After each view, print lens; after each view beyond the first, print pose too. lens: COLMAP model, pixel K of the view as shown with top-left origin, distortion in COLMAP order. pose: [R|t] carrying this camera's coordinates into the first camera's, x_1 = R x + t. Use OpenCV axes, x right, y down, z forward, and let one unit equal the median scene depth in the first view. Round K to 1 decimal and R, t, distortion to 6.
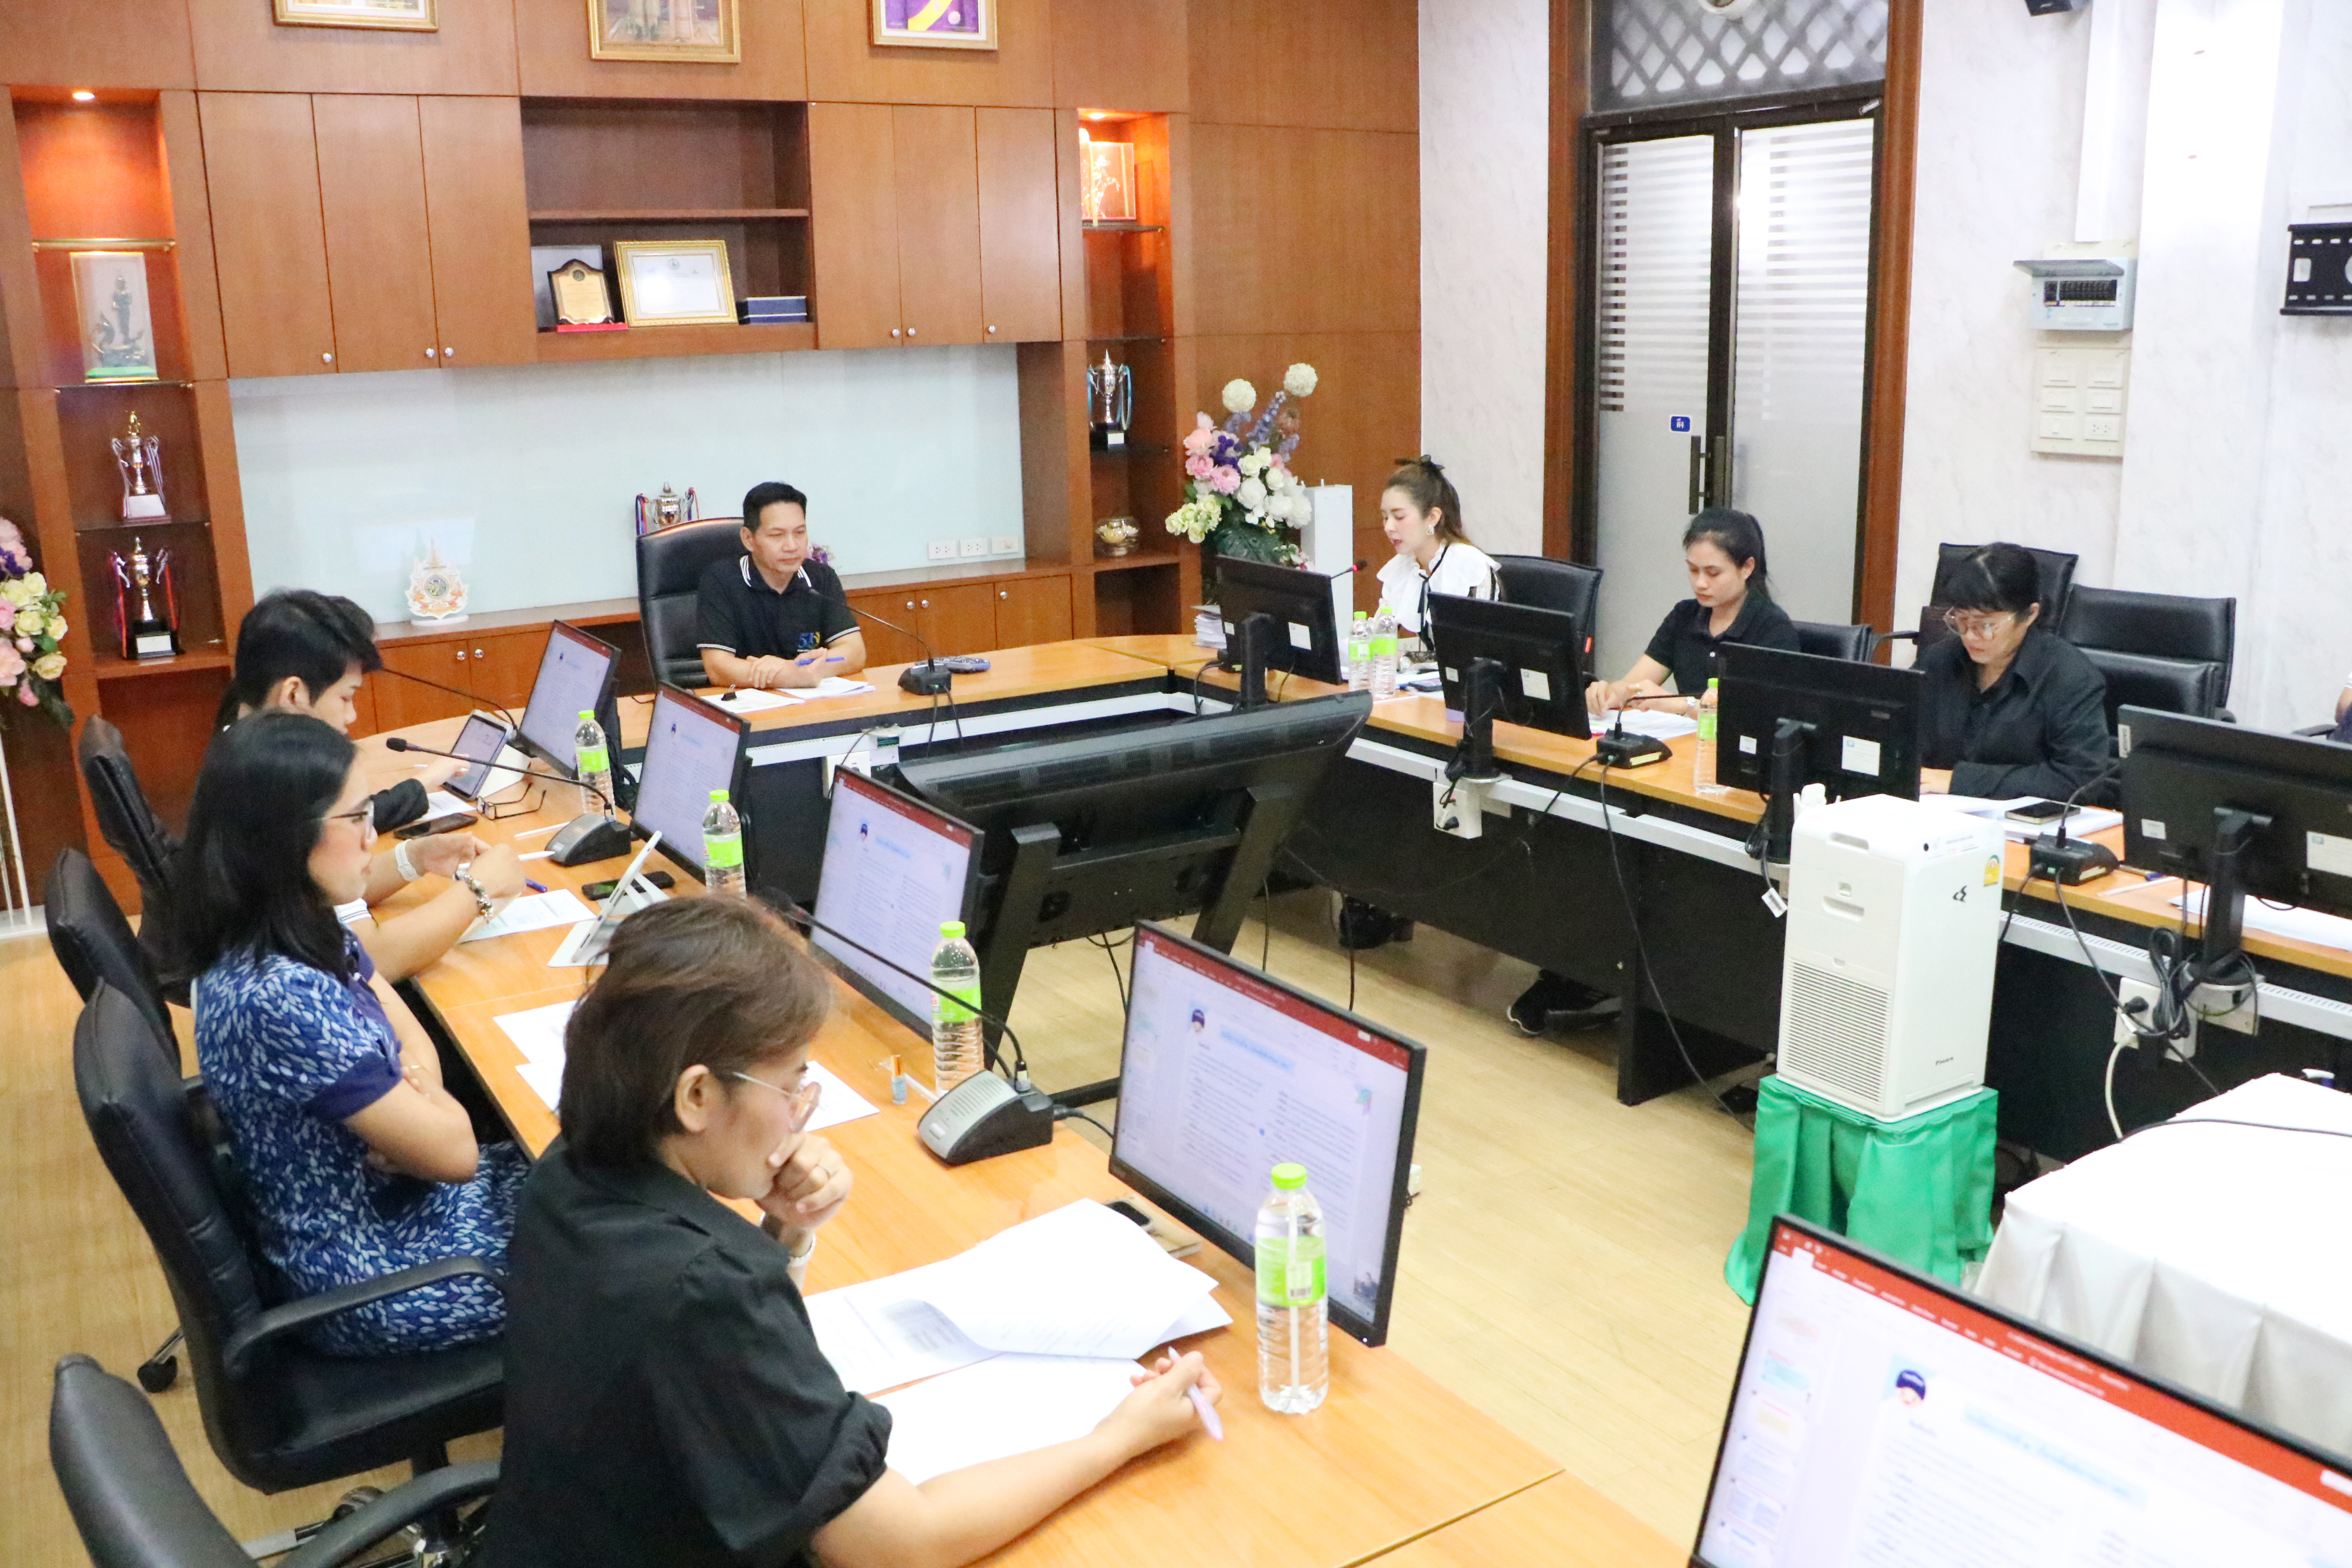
lens RADIAL K [[1927.1, 0, 1176.7], [0, 1927.1, 777.3], [0, 0, 1]] dist [-0.151673, 0.118290]
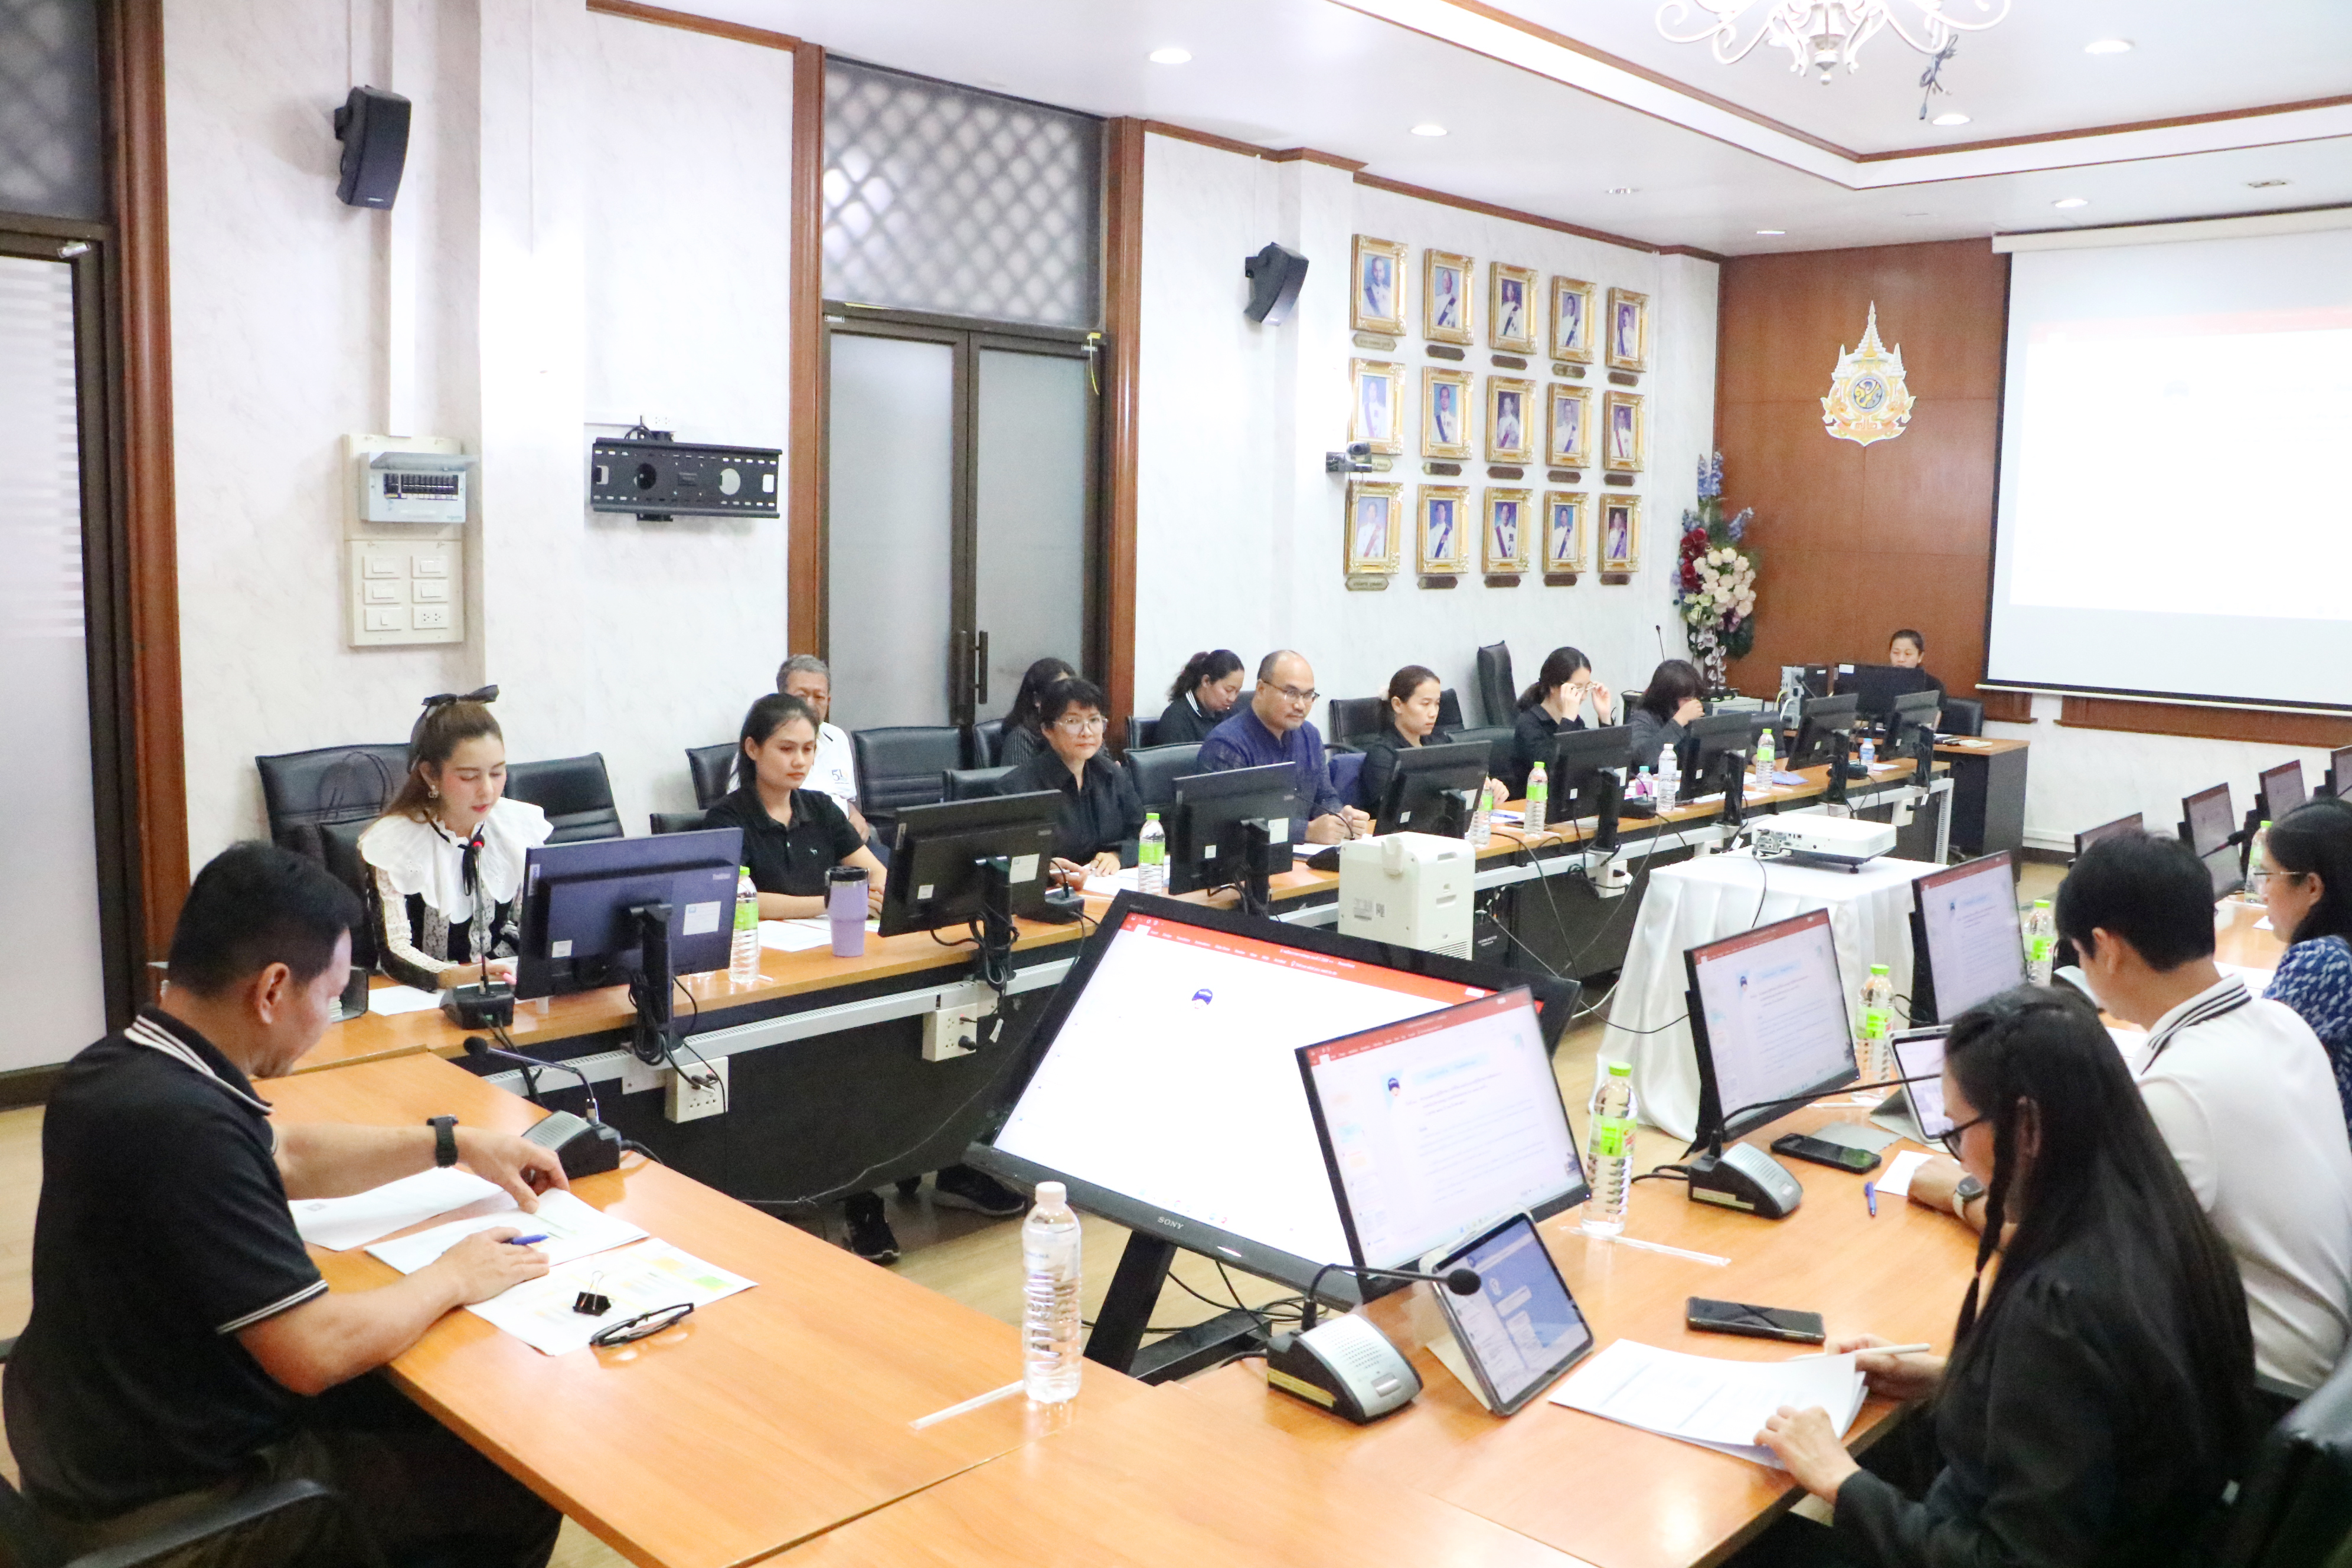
lens RADIAL K [[1927.1, 0, 1194.5], [0, 1927.1, 784.3], [0, 0, 1]] dist [-0.151673, 0.118290]
pose [[-0.253318, -0.110784, 0.961019, -0.546183], [0.205038, 0.964702, 0.165255, -0.162068], [-0.945404, 0.238908, -0.221661, 0.754179]]
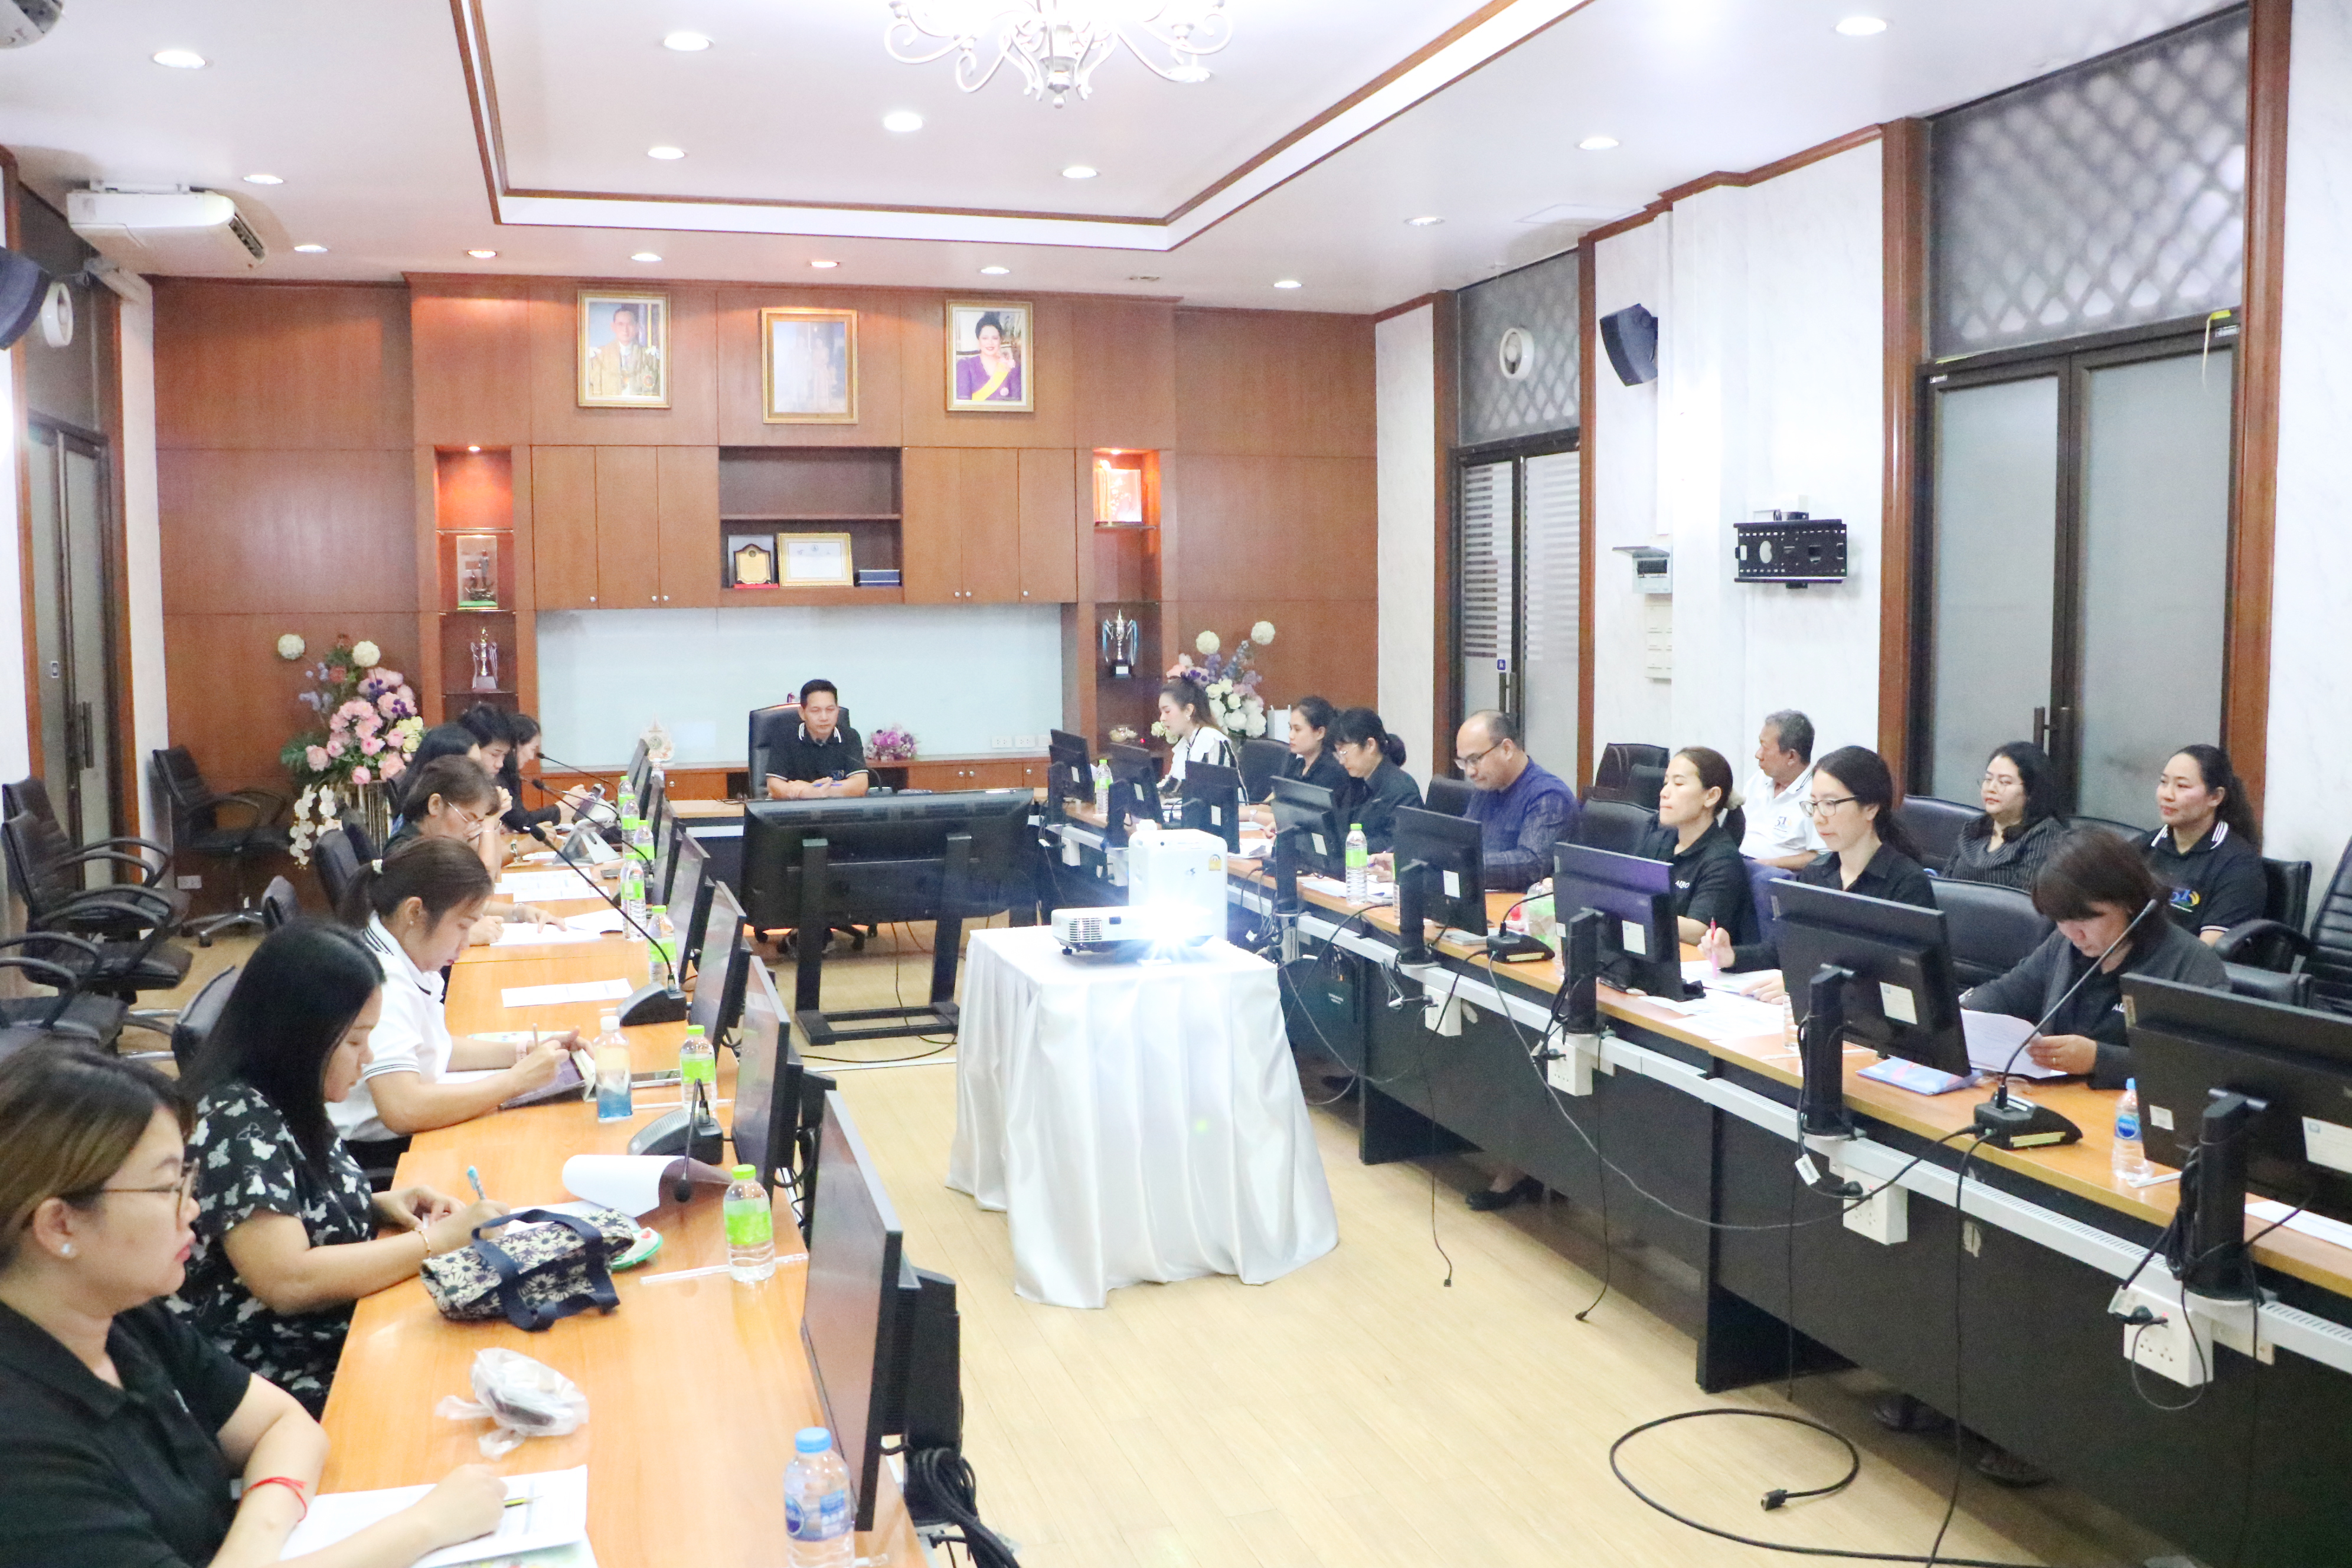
lens RADIAL K [[1927.1, 0, 1162.6], [0, 1927.1, 785.0], [0, 0, 1]] dist [-0.151673, 0.118290]
pose [[0.967109, 0.037255, -0.251618, 0.432807], [-0.072062, 0.988817, -0.130569, 0.114442], [0.243940, 0.144407, 0.958979, -0.442645]]
